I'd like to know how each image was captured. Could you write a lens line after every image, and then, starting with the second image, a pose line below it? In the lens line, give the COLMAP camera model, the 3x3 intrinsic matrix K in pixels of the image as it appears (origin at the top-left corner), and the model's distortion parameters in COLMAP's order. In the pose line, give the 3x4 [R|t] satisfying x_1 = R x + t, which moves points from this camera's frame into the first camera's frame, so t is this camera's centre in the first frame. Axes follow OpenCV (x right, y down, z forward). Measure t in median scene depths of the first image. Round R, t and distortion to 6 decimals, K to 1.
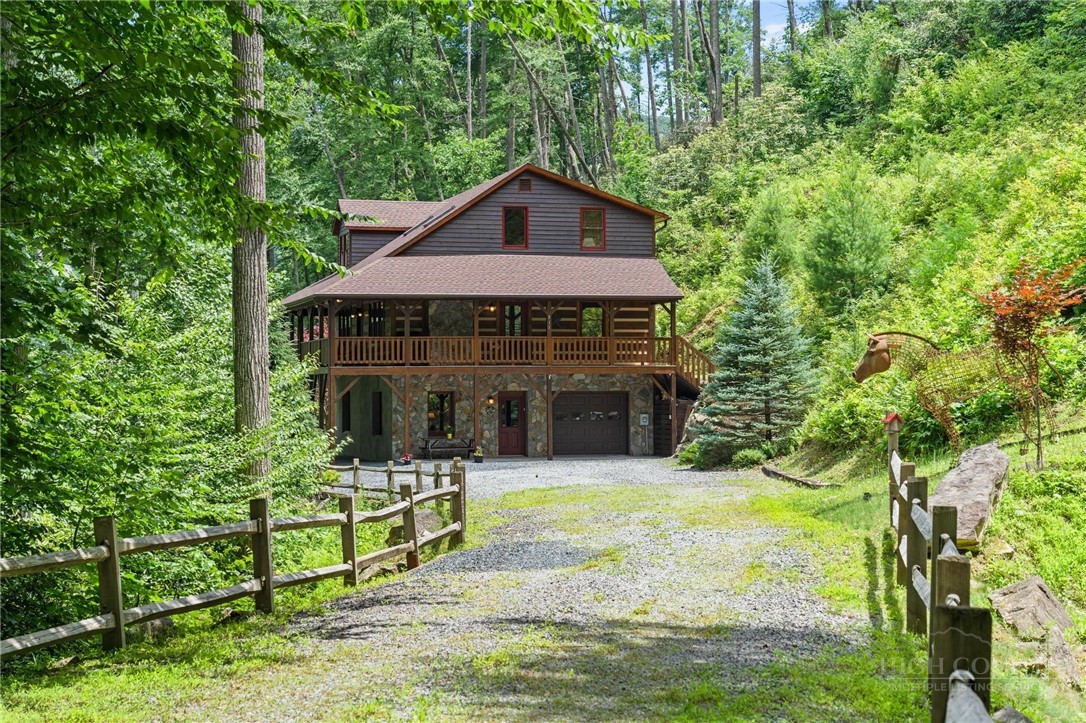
lens RADIAL K [[1870.0, 0, 543.0], [0, 1870.0, 361.5], [0, 0, 1]] dist [0.004745, -0.004929]
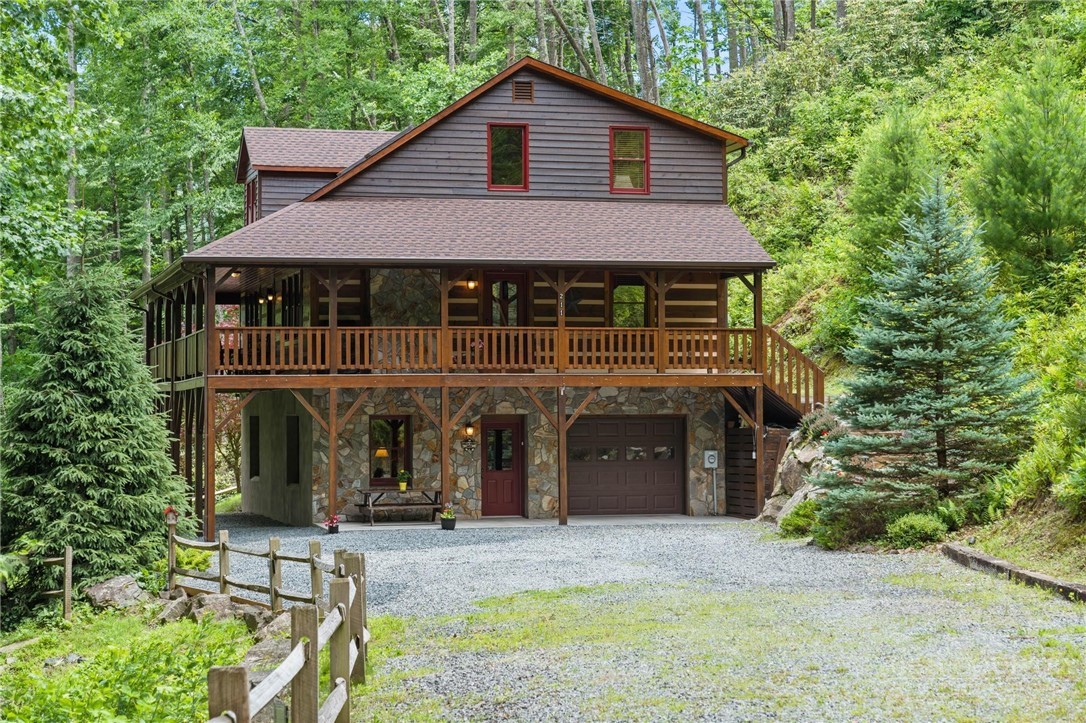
lens RADIAL K [[2178.8, 0, 543.0], [0, 2178.8, 361.5], [0, 0, 1]] dist [-0.017322, 0.008738]
pose [[0.999979, -0.002005, -0.006199, 0.001595], [0.001931, 0.999928, -0.011815, 0.006615], [0.006222, 0.011803, 0.999911, 0.264283]]
